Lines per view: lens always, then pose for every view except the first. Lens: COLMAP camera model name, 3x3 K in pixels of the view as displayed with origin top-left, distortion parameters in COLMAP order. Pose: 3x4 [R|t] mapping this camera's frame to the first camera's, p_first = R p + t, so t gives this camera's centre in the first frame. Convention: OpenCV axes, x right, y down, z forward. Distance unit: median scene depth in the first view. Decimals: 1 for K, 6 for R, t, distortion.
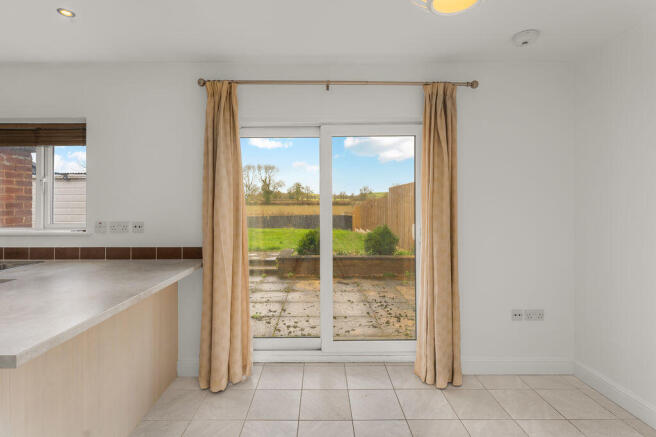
lens RADIAL K [[326.6, 0, 324.8], [0, 326.6, 209.4], [0, 0, 1]] dist [-0.002192, -0.000378]
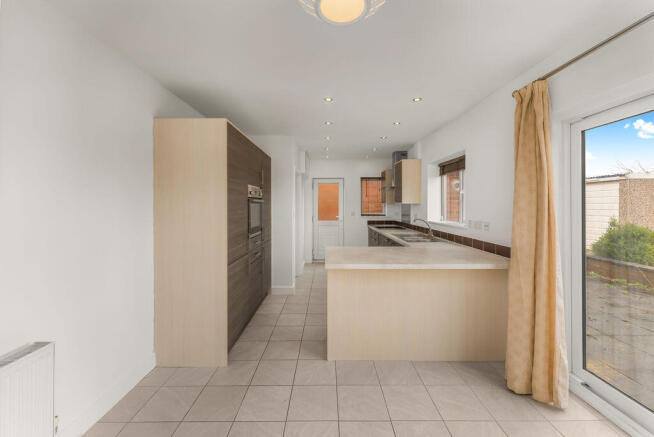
lens RADIAL K [[264.4, 0, 326.2], [0, 264.4, 207.7], [0, 0, 1]] dist [0.001073, 0.000293]
pose [[0.000433, 0.011849, -0.999930, 0.451736], [-0.016019, 0.999802, 0.011841, -0.020502], [0.999872, 0.016013, 0.000623, 0.357621]]
